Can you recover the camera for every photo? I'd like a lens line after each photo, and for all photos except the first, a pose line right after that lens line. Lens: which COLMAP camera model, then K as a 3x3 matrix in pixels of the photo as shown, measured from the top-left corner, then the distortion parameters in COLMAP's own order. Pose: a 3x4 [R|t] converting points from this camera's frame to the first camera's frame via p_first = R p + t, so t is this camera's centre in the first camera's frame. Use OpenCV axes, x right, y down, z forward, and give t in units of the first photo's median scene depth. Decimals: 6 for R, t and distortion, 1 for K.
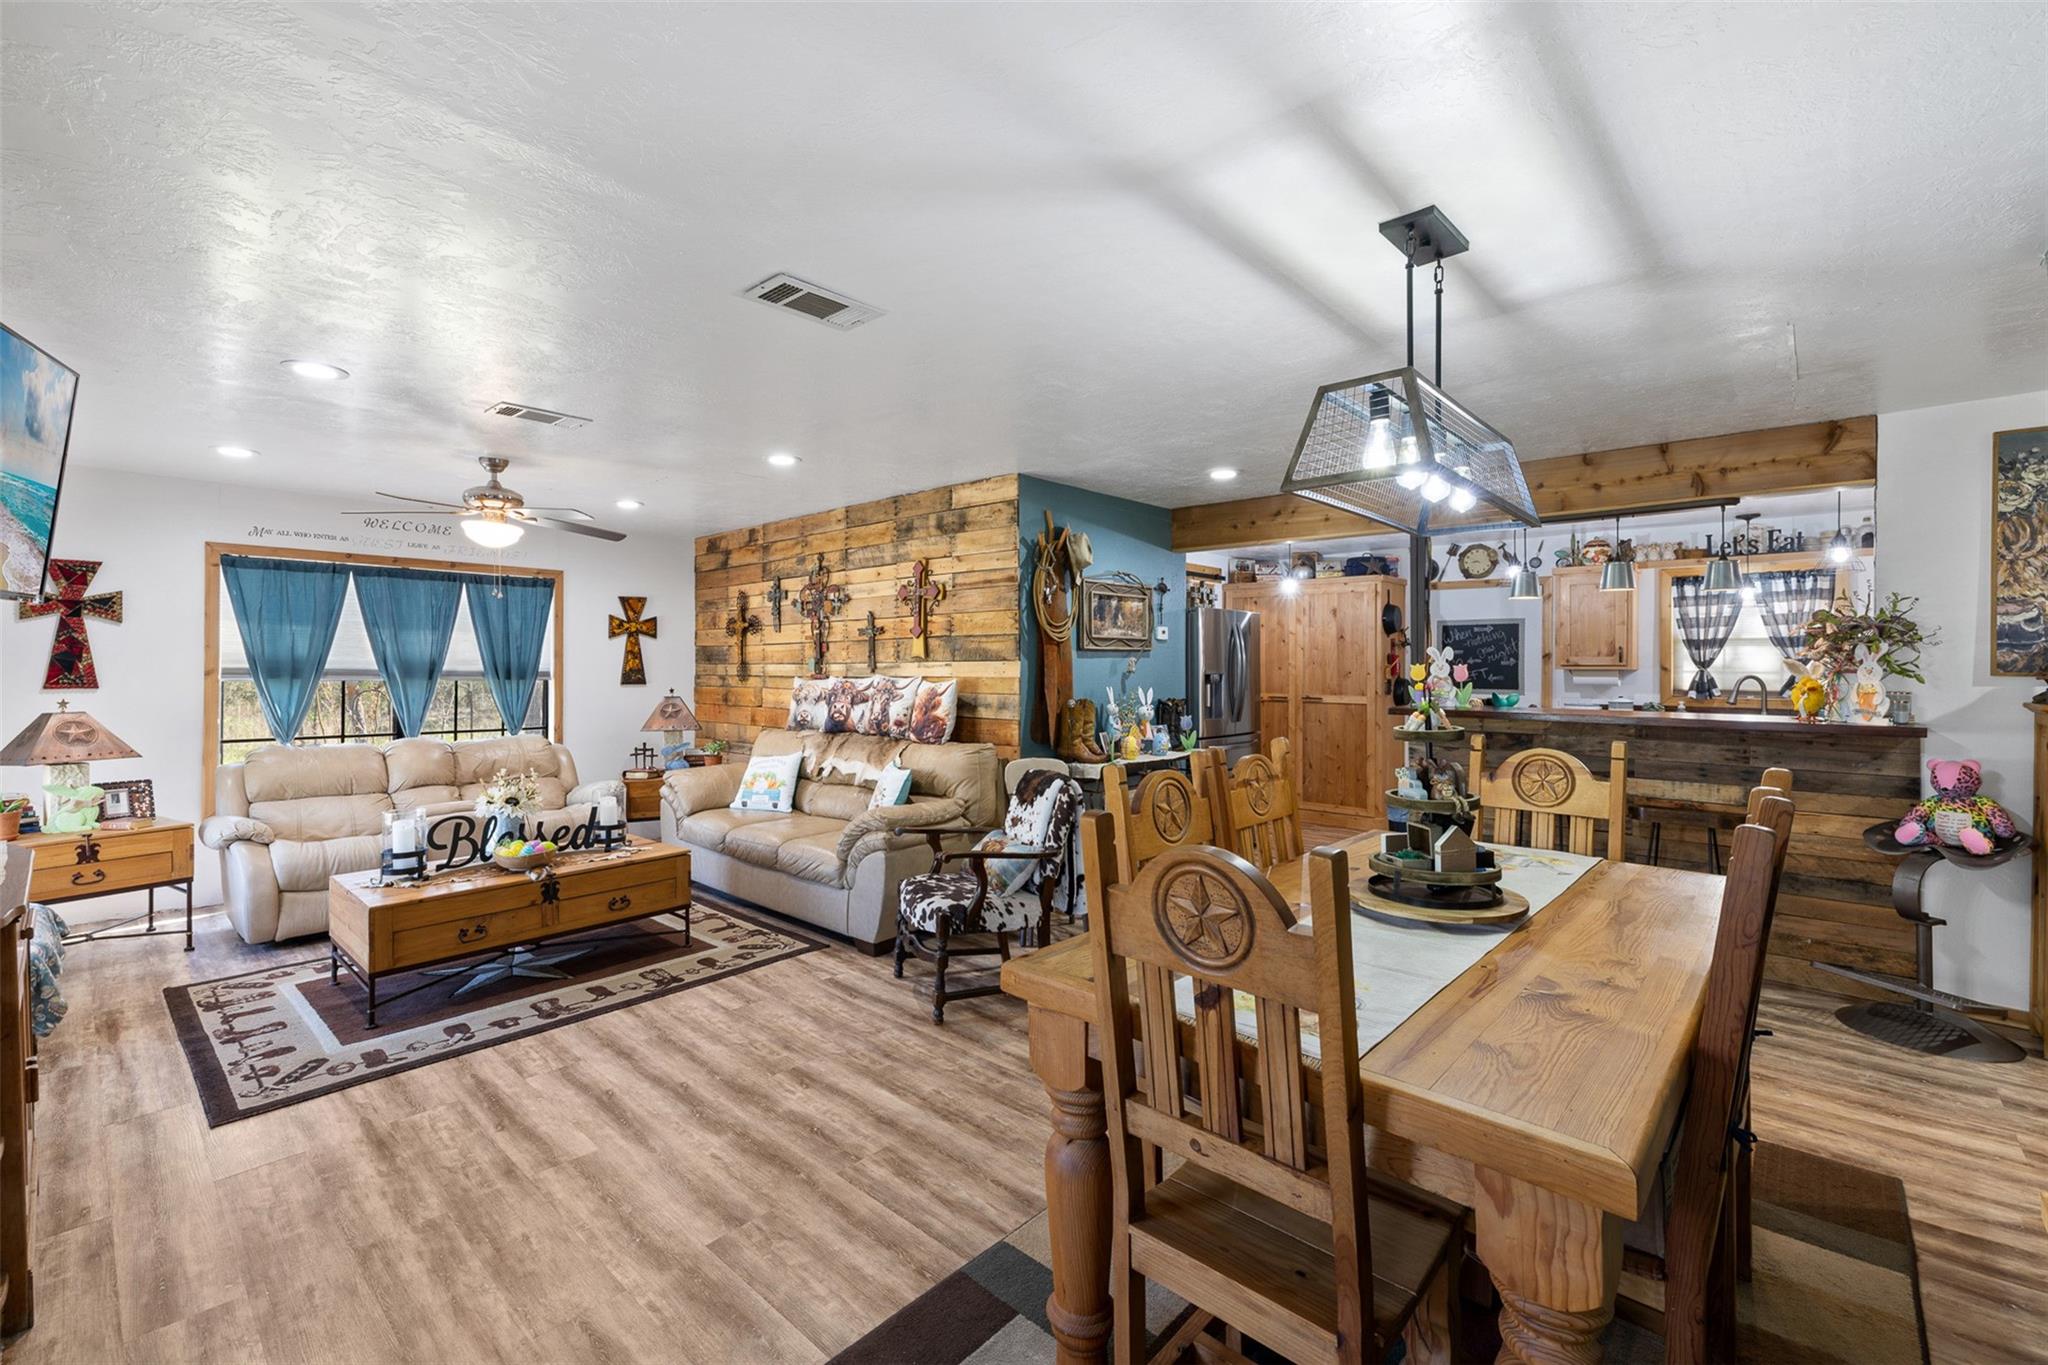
lens RADIAL K [[869.8, 0, 1025.5], [0, 869.8, 656.0], [0, 0, 1]] dist [0.002361, -0.000025]
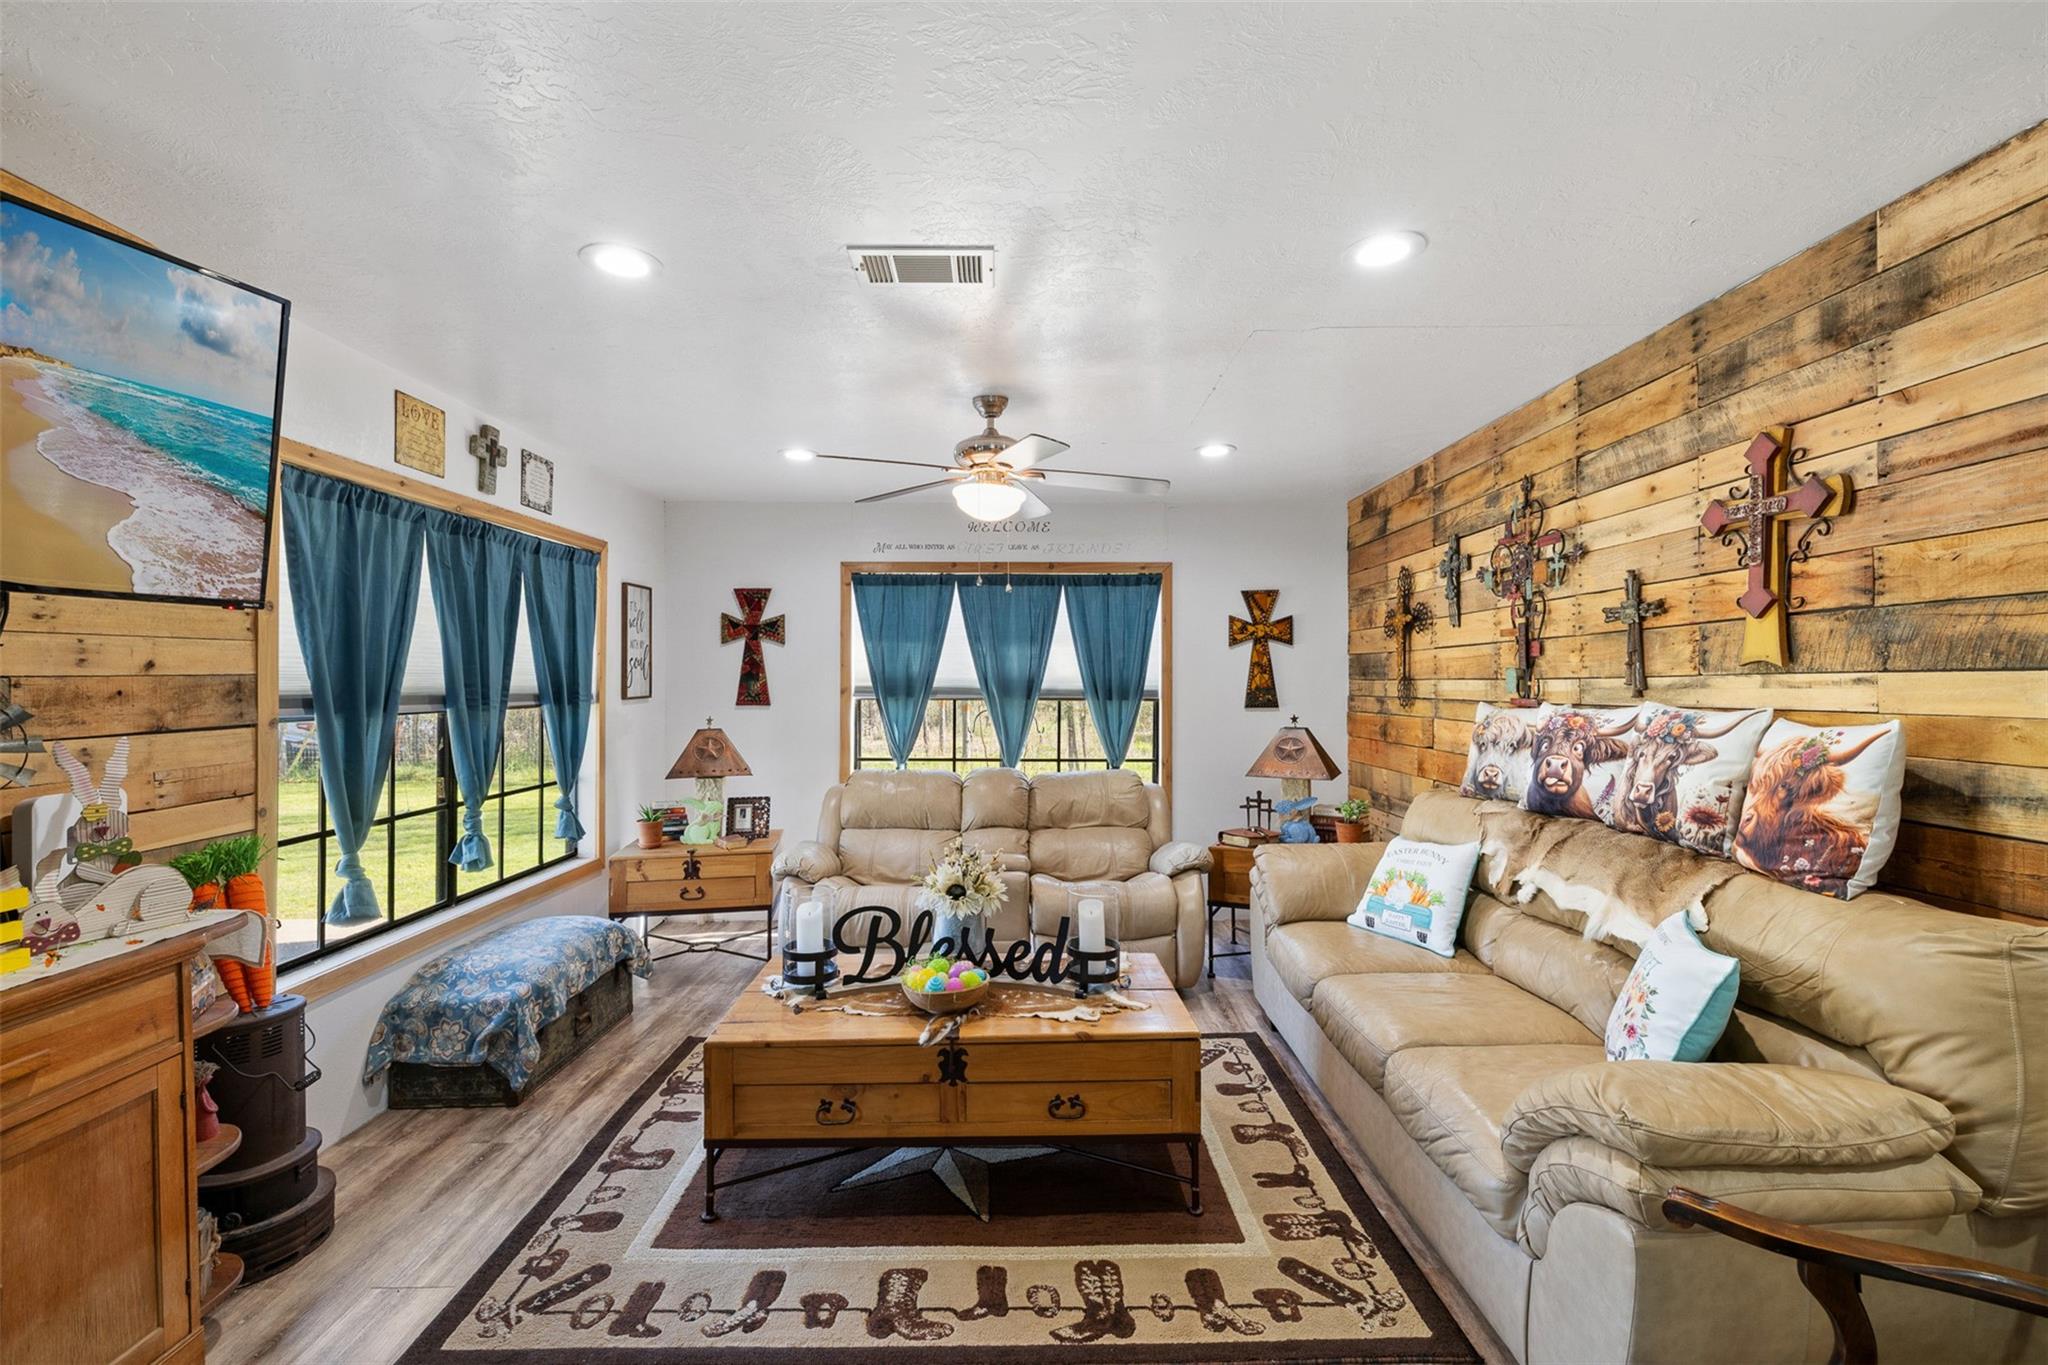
lens RADIAL K [[853.5, 0, 1024.0], [0, 853.5, 682.5], [0, 0, 1]] dist [-0.001008, 0.000149]
pose [[0.669362, -0.001860, -0.742934, -0.055205], [0.011794, 0.999897, 0.008122, 0.003266], [0.742843, -0.014199, 0.669316, 0.452861]]
